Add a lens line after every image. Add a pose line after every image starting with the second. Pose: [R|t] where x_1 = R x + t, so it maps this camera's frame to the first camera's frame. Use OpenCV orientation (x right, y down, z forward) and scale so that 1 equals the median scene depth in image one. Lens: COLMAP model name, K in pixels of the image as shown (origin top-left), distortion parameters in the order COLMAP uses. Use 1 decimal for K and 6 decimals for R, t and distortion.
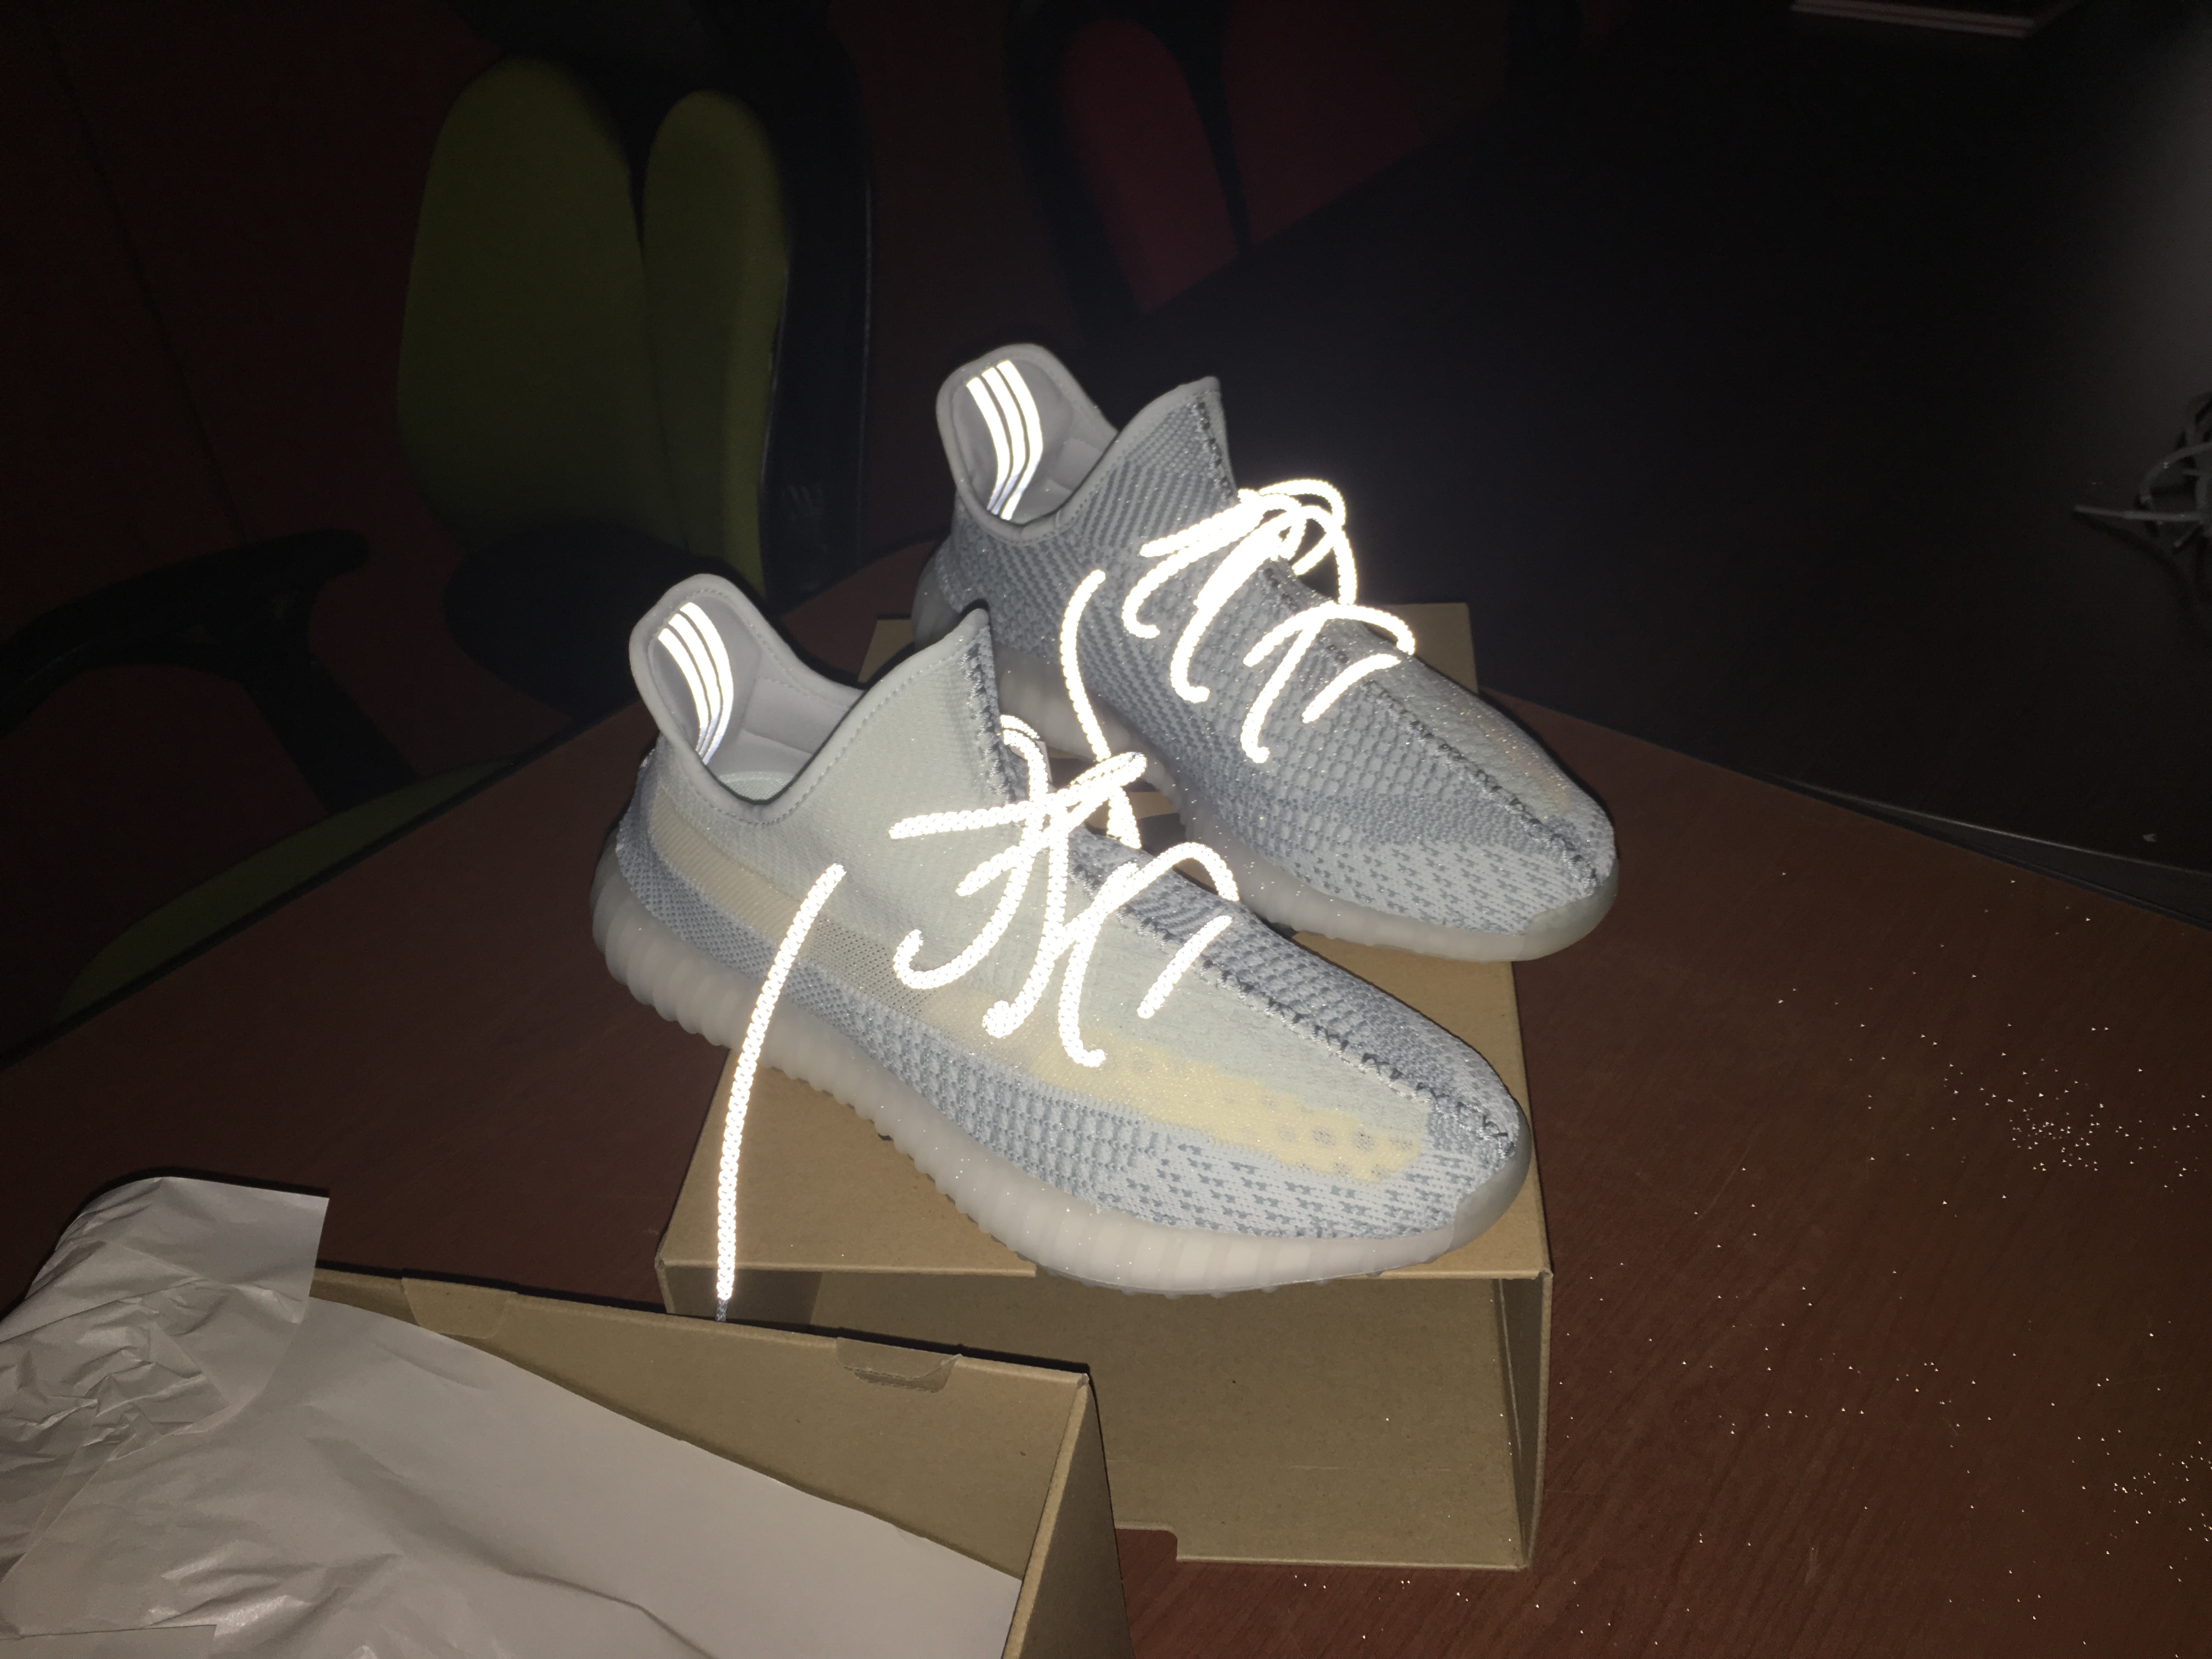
lens RADIAL K [[1863.3, 0, 1104.6], [0, 1863.3, 834.8], [0, 0, 1]] dist [0.070936, -0.091361]
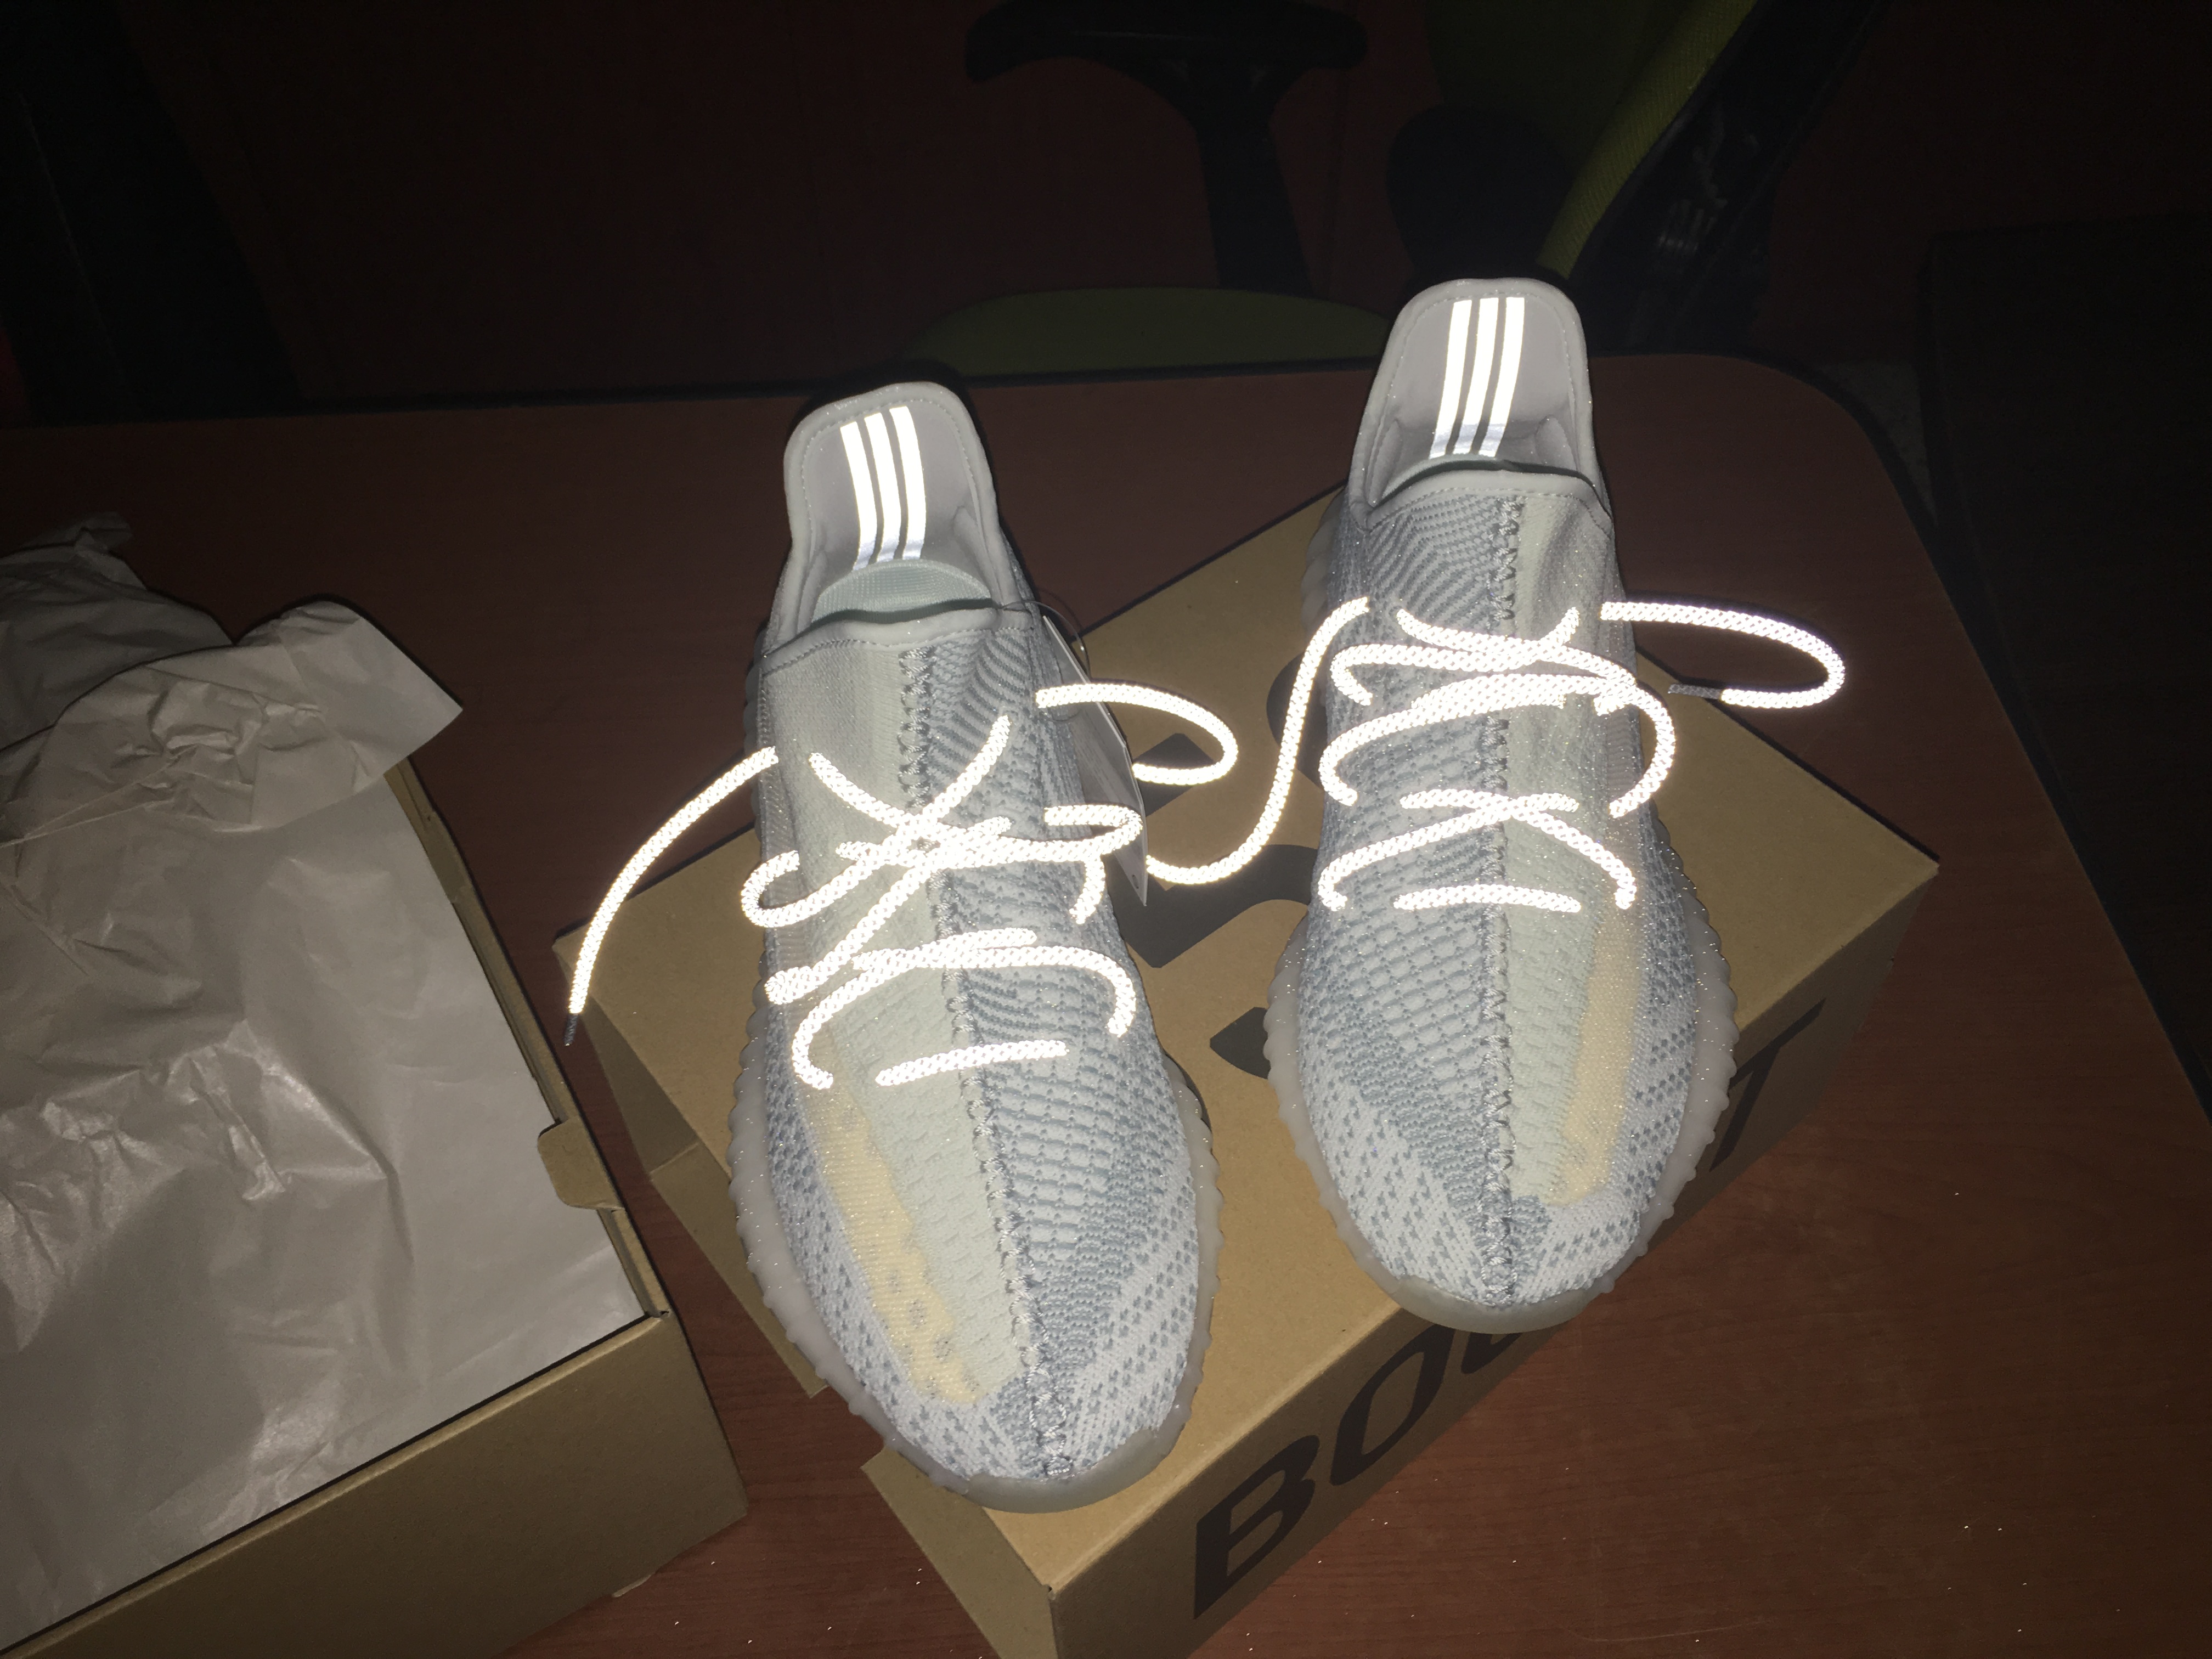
lens RADIAL K [[1863.3, 0, 1120.2], [0, 1863.3, 829.4], [0, 0, 1]] dist [0.070936, -0.091361]
pose [[0.692787, 0.603344, -0.394998, 0.346360], [-0.474334, 0.793822, 0.380597, -0.361567], [0.543188, -0.076311, 0.836136, 0.260859]]
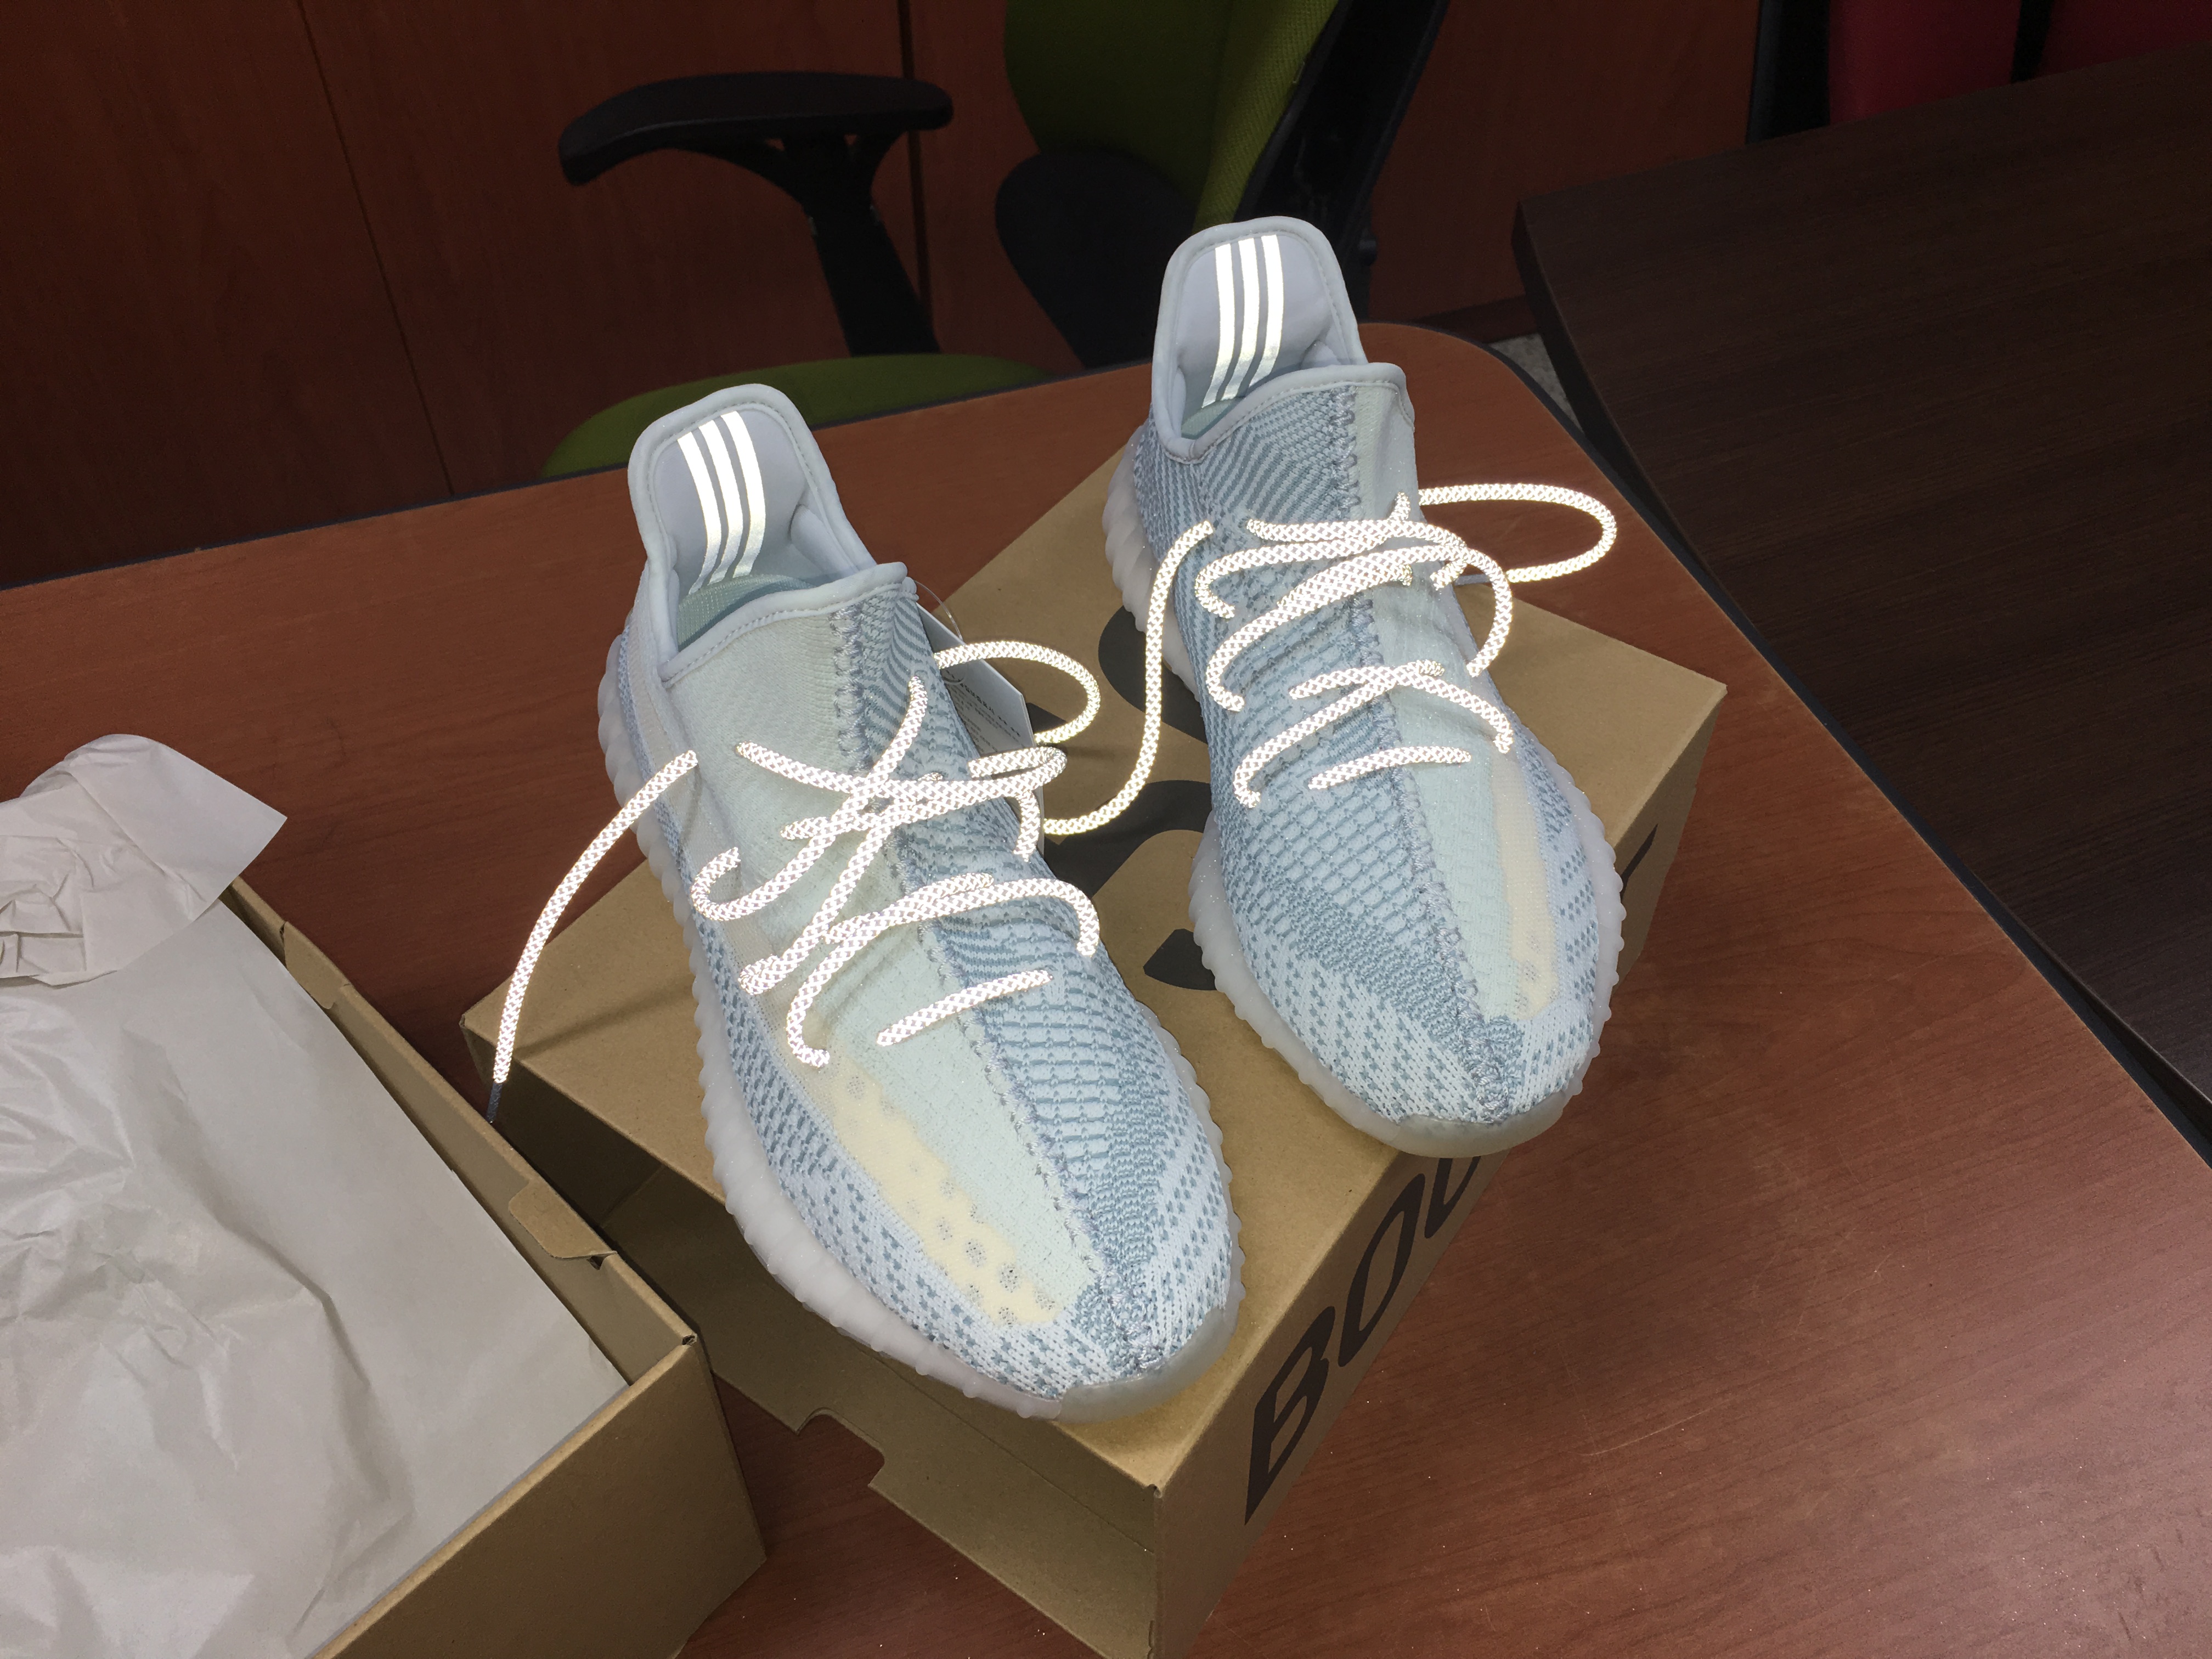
lens RADIAL K [[1863.3, 0, 1106.6], [0, 1863.3, 825.0], [0, 0, 1]] dist [0.070936, -0.091361]
pose [[0.860586, 0.427289, -0.277156, 0.290022], [-0.362628, 0.896182, 0.255654, -0.245938], [0.357620, -0.119508, 0.926189, 0.164156]]
